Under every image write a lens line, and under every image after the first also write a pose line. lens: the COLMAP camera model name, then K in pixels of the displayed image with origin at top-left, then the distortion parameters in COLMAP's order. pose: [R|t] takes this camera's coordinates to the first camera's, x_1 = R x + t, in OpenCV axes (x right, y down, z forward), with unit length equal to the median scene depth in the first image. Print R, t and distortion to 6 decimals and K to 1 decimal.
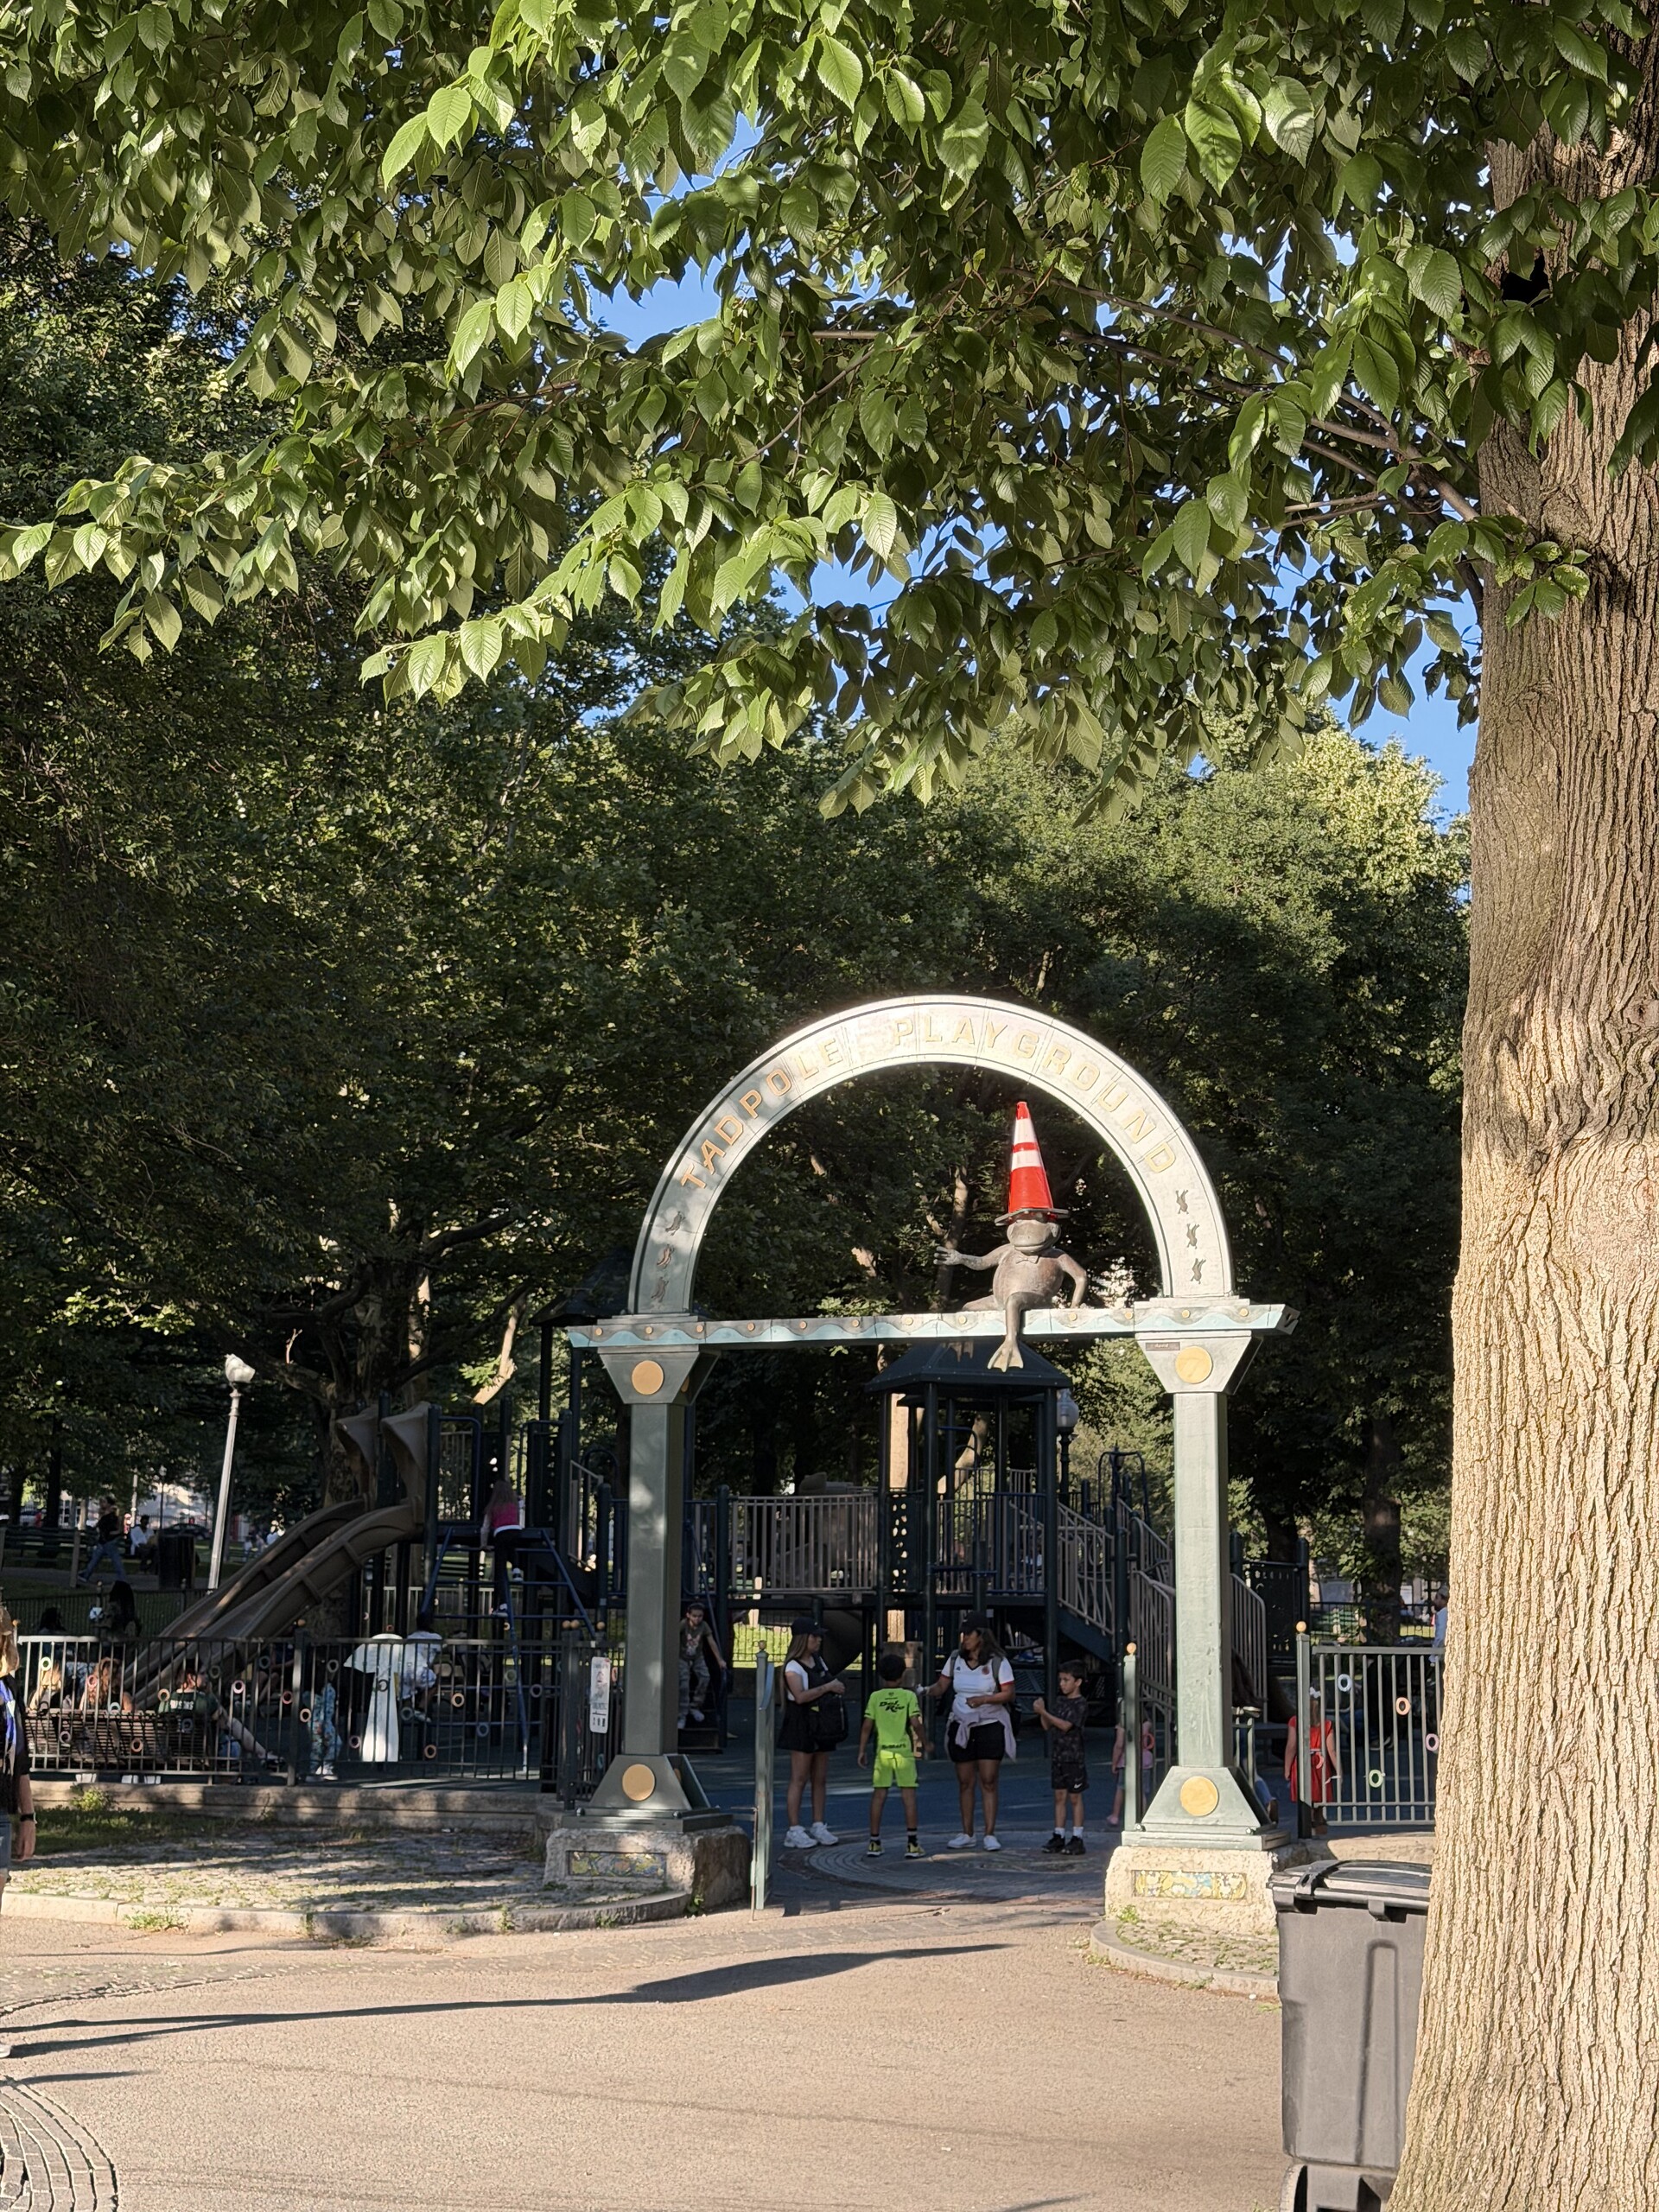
lens RADIAL K [[3101.6, 0, 826.9], [0, 3101.6, 1107.1], [0, 0, 1]] dist [0.143021, 0.000000]
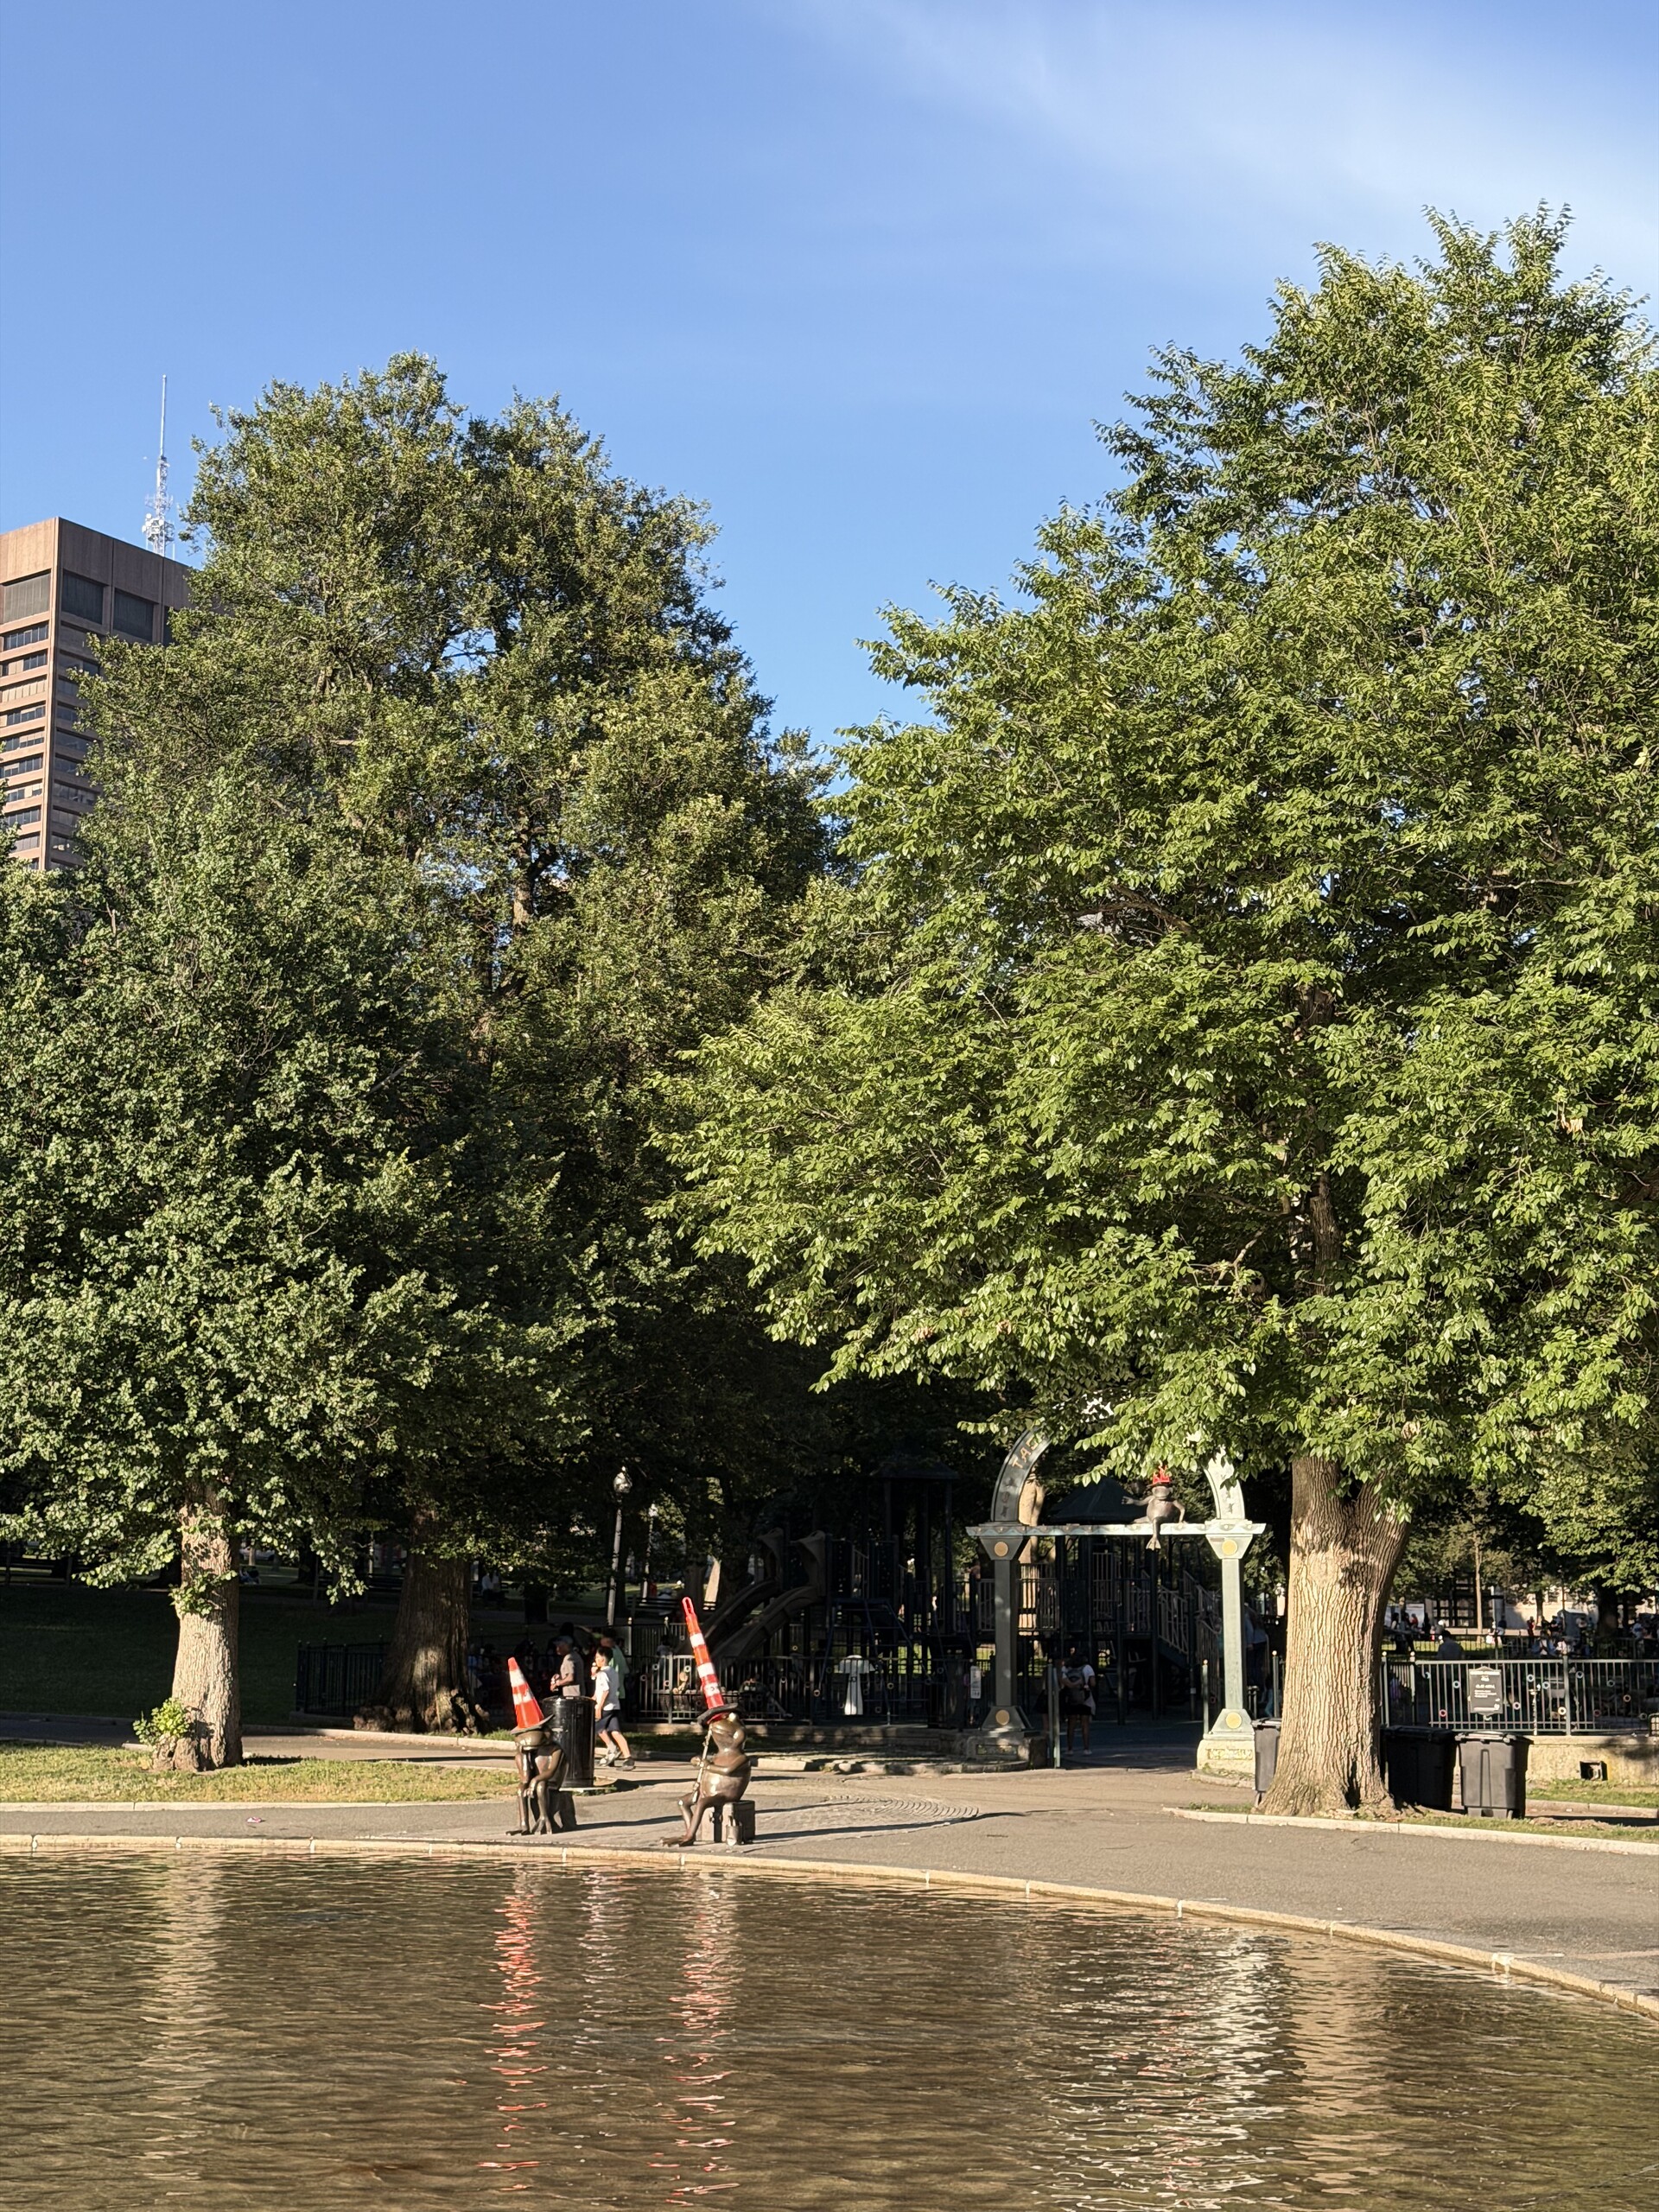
lens RADIAL K [[3101.6, 0, 832.1], [0, 3101.6, 1105.0], [0, 0, 1]] dist [0.143021, 0.000000]
pose [[0.999944, -0.006611, -0.008224, -0.171811], [0.006570, 0.999966, -0.005046, -0.252975], [0.008258, 0.004992, 0.999953, -1.451841]]
